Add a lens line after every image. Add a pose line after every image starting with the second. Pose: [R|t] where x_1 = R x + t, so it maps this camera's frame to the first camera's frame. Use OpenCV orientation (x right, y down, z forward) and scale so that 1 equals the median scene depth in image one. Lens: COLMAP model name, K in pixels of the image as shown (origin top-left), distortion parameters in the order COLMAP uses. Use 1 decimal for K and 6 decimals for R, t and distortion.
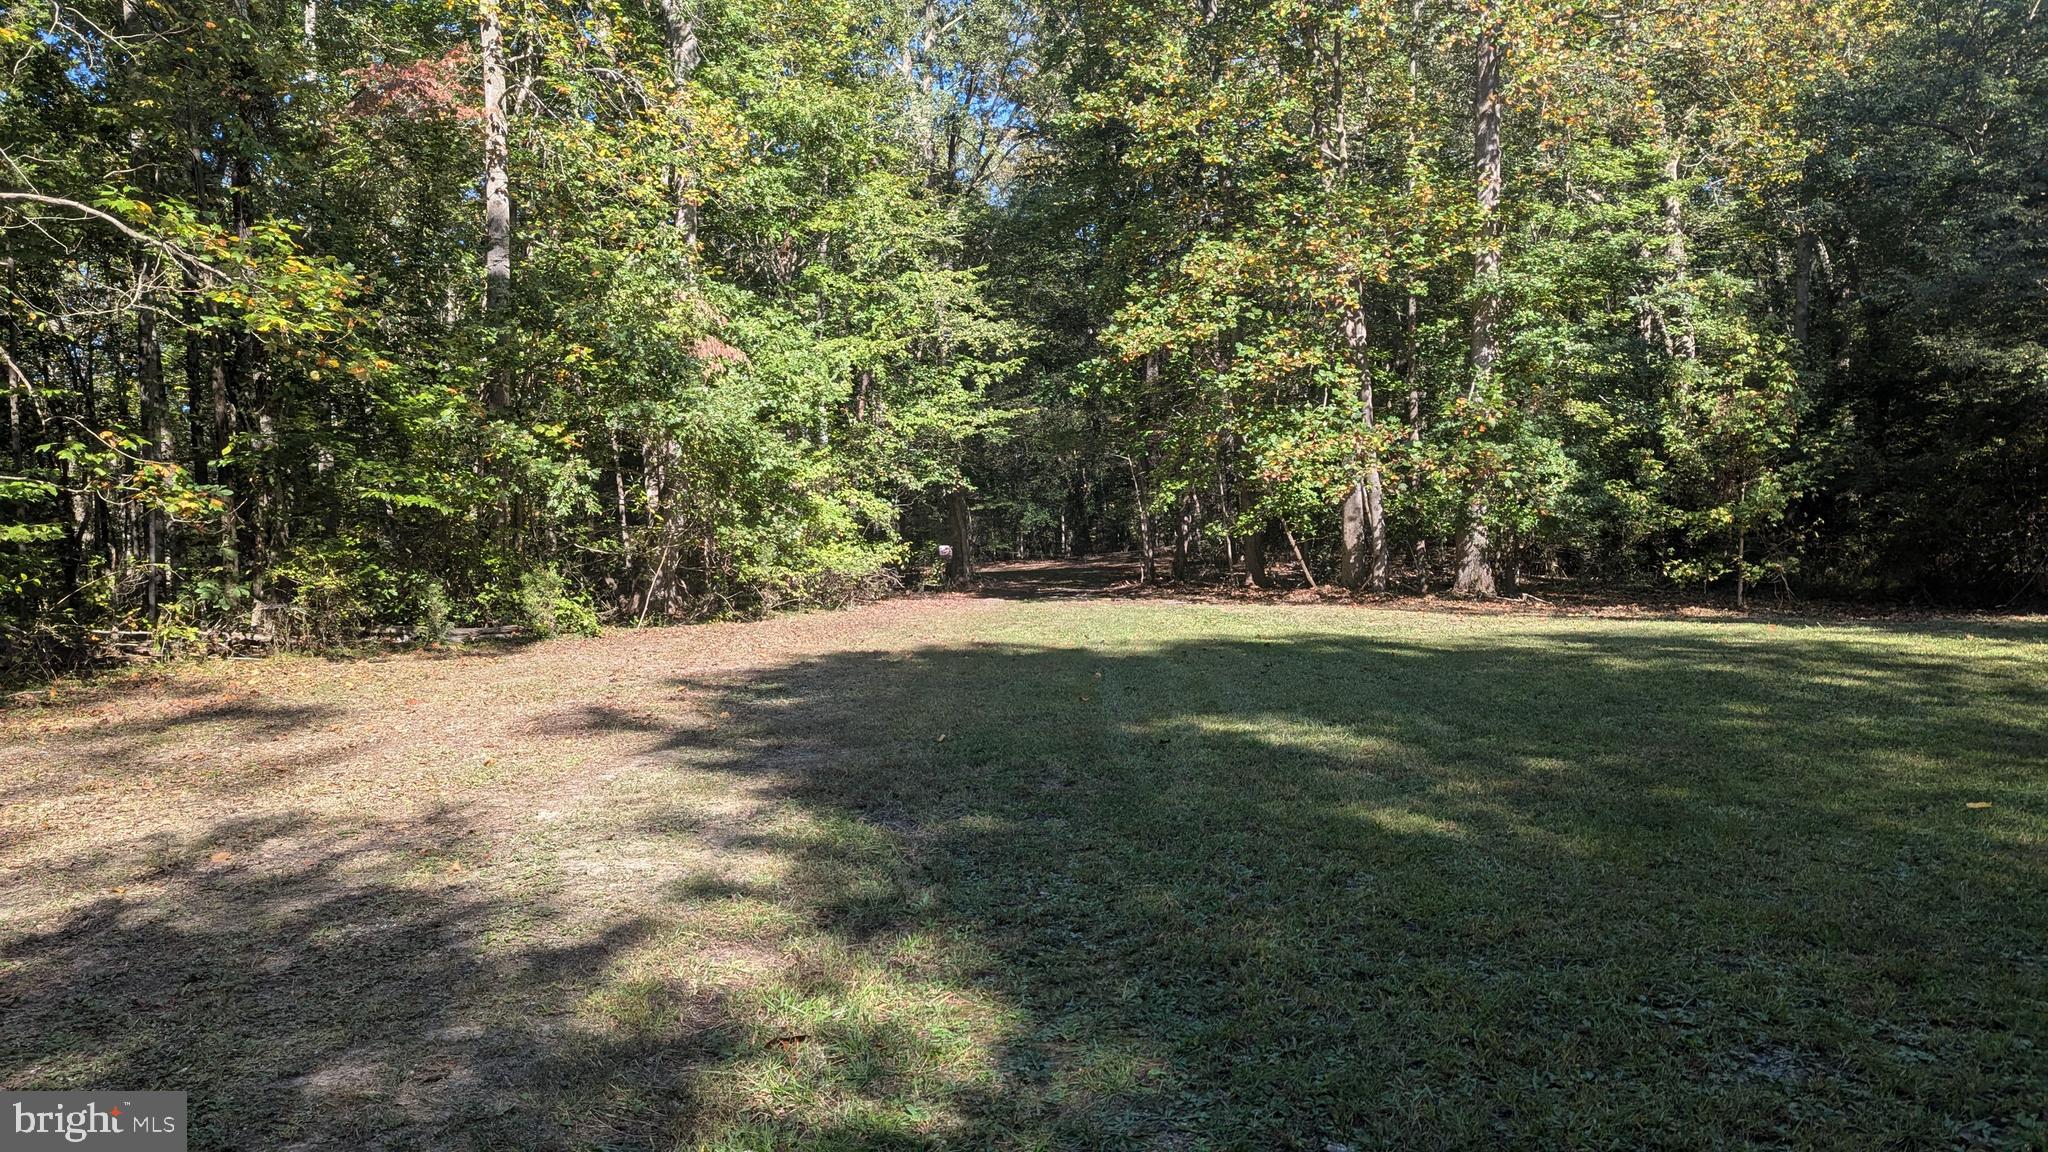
lens RADIAL K [[1474.1, 0, 1029.7], [0, 1474.1, 579.6], [0, 0, 1]] dist [0.097509, -0.097395]
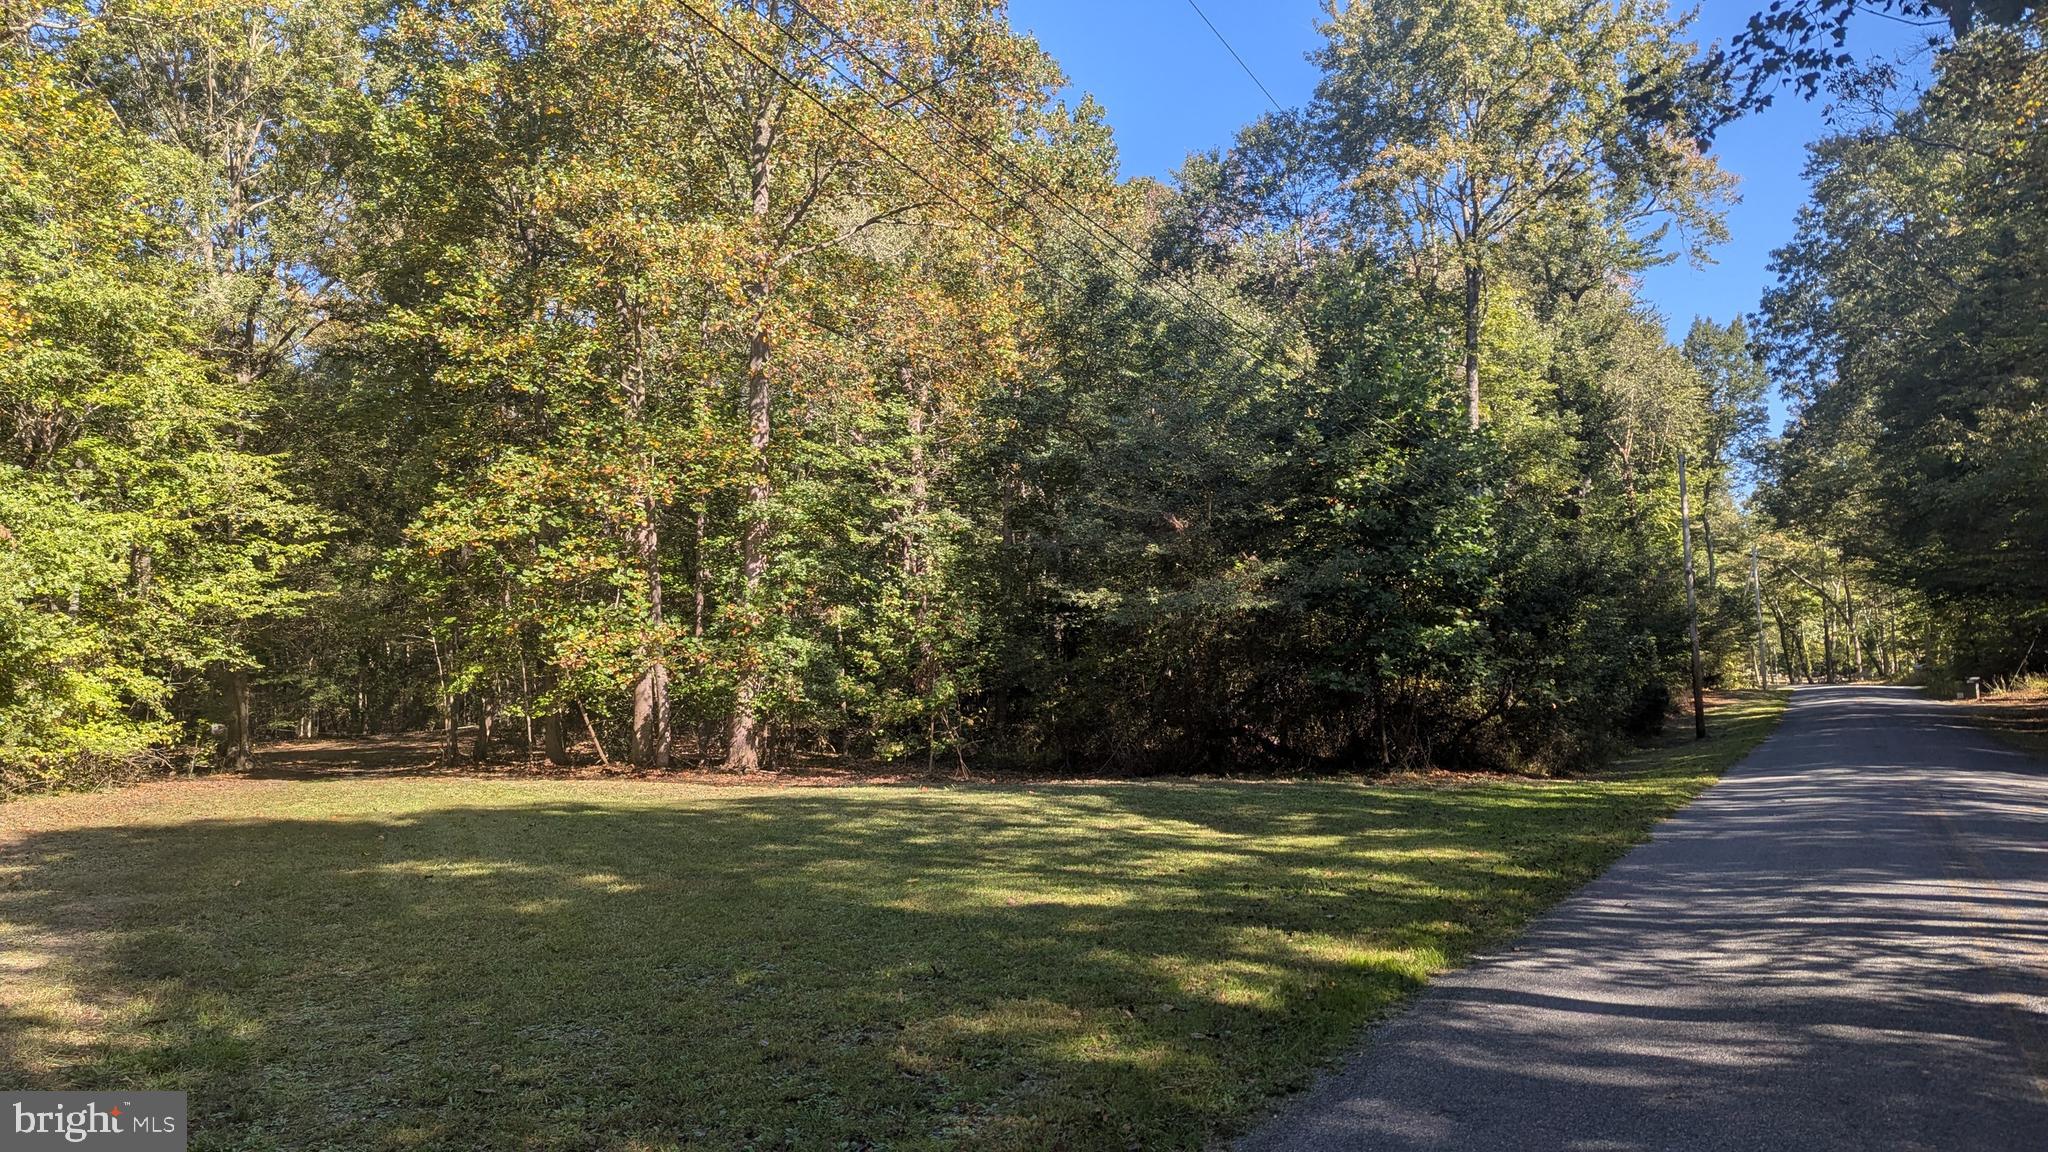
lens RADIAL K [[1474.1, 0, 1029.7], [0, 1474.1, 579.6], [0, 0, 1]] dist [0.097509, -0.097395]
pose [[0.904176, 0.048131, 0.424439, -0.001882], [0.003022, 0.992886, -0.119029, 0.002088], [-0.427149, 0.108906, 0.897599, -0.168448]]
